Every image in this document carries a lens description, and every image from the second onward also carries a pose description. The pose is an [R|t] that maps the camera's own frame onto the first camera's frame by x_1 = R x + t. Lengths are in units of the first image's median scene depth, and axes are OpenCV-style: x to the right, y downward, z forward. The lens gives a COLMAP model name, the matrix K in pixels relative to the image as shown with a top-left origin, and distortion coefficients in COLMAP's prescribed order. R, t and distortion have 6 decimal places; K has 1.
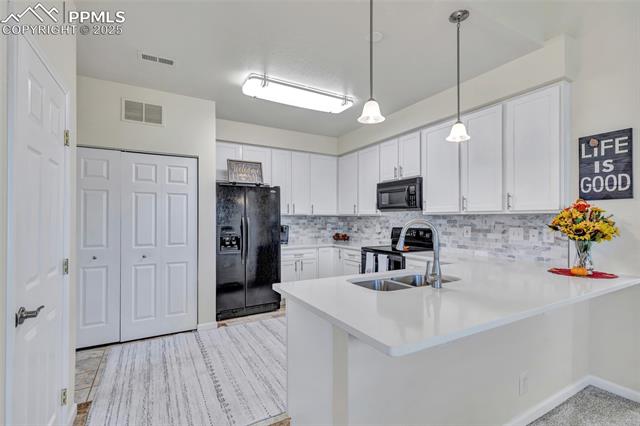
lens RADIAL K [[292.4, 0, 320.3], [0, 292.4, 216.7], [0, 0, 1]] dist [0.001552, 0.000285]
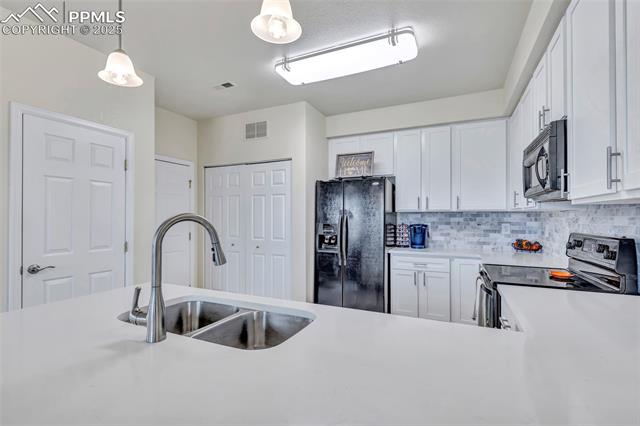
lens RADIAL K [[292.4, 0, 320.3], [0, 292.4, 216.7], [0, 0, 1]] dist [0.001552, 0.000285]
pose [[0.579665, -0.003883, -0.814846, 0.401421], [0.006540, 0.999979, -0.000112, 0.007099], [0.814829, -0.005264, 0.579678, 0.364875]]
